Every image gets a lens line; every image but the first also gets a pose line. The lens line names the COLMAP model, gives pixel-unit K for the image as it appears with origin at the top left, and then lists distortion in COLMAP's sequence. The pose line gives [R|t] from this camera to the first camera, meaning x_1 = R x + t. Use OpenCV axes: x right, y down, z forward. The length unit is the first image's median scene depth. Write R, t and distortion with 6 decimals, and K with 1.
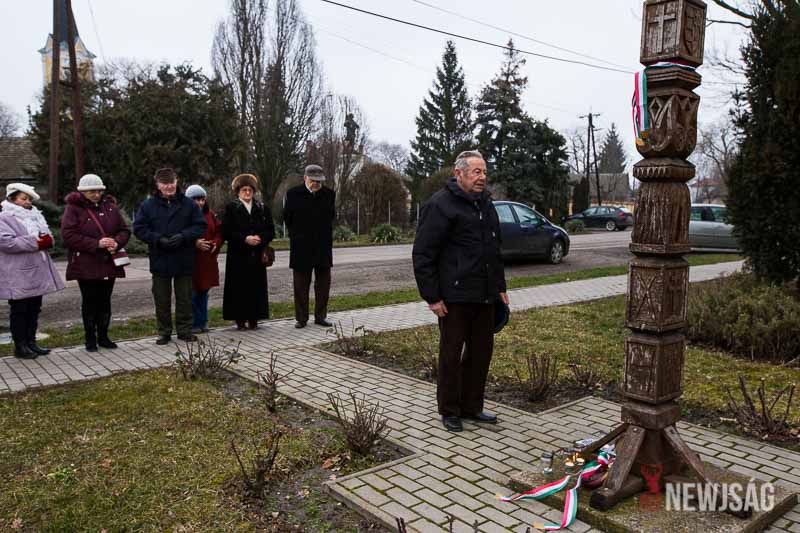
lens RADIAL K [[633.7, 0, 396.1], [0, 633.7, 268.1], [0, 0, 1]] dist [-0.008551, 0.068737]
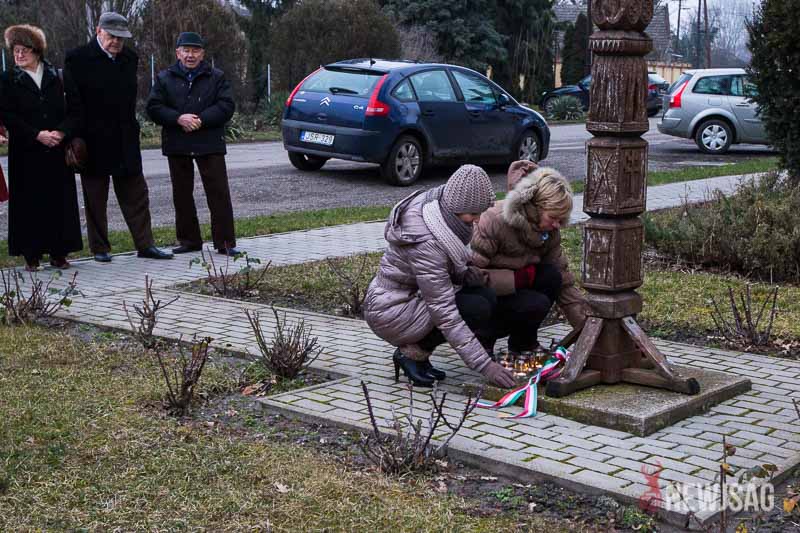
lens RADIAL K [[1299.6, 0, 460.5], [0, 1299.6, 298.3], [0, 0, 1]] dist [0.010995, 0.000000]
pose [[0.981825, -0.028365, 0.187656, -0.023013], [0.013654, 0.996763, 0.079228, 0.008397], [-0.189296, -0.075226, 0.979034, -0.109562]]
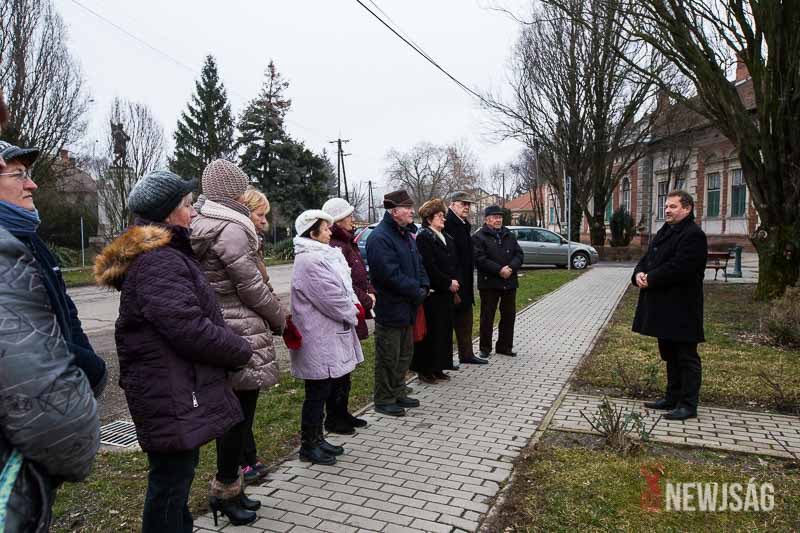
lens RADIAL K [[621.2, 0, 394.6], [0, 621.2, 263.5], [0, 0, 1]] dist [0.015352, 0.017985]
pose [[0.891272, -0.029733, 0.452494, -0.205724], [0.046050, 0.998624, -0.025086, -0.013341], [-0.451125, 0.043196, 0.891415, 0.090152]]
